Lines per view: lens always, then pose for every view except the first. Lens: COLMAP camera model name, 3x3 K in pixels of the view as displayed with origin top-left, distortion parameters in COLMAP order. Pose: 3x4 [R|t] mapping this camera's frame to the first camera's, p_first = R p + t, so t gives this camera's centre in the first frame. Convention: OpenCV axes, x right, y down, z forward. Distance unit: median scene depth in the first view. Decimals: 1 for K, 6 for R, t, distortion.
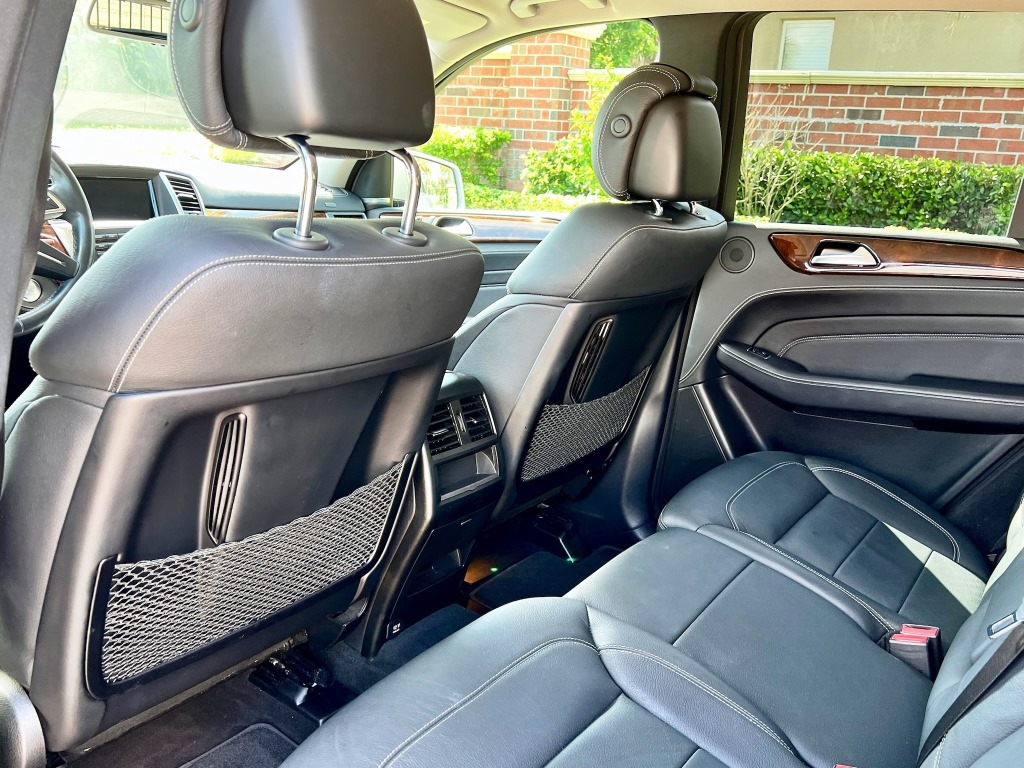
lens RADIAL K [[869.0, 0, 512.0], [0, 869.0, 384.0], [0, 0, 1]] dist [0.061740, -0.101382]
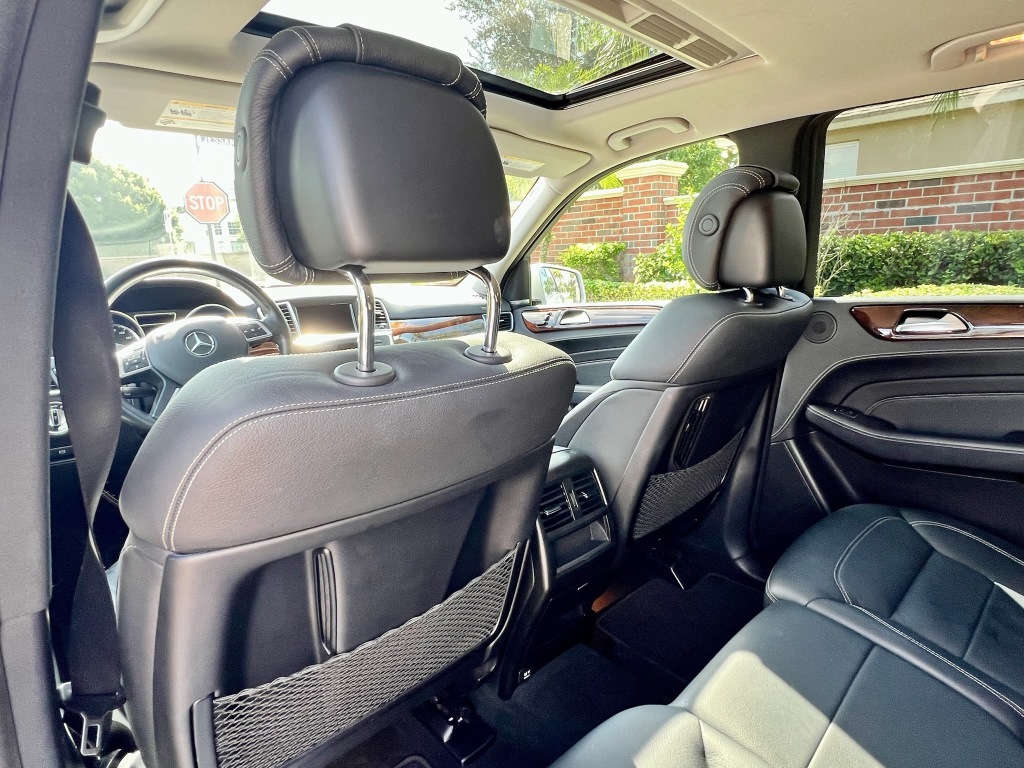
lens RADIAL K [[541.2, 0, 512.0], [0, 541.2, 384.0], [0, 0, 1]] dist [-0.002620, -0.002314]
pose [[0.973634, -0.046526, -0.223321, 0.021940], [0.038042, 0.998387, -0.042146, -0.062884], [0.224922, 0.032539, 0.973833, 0.237403]]
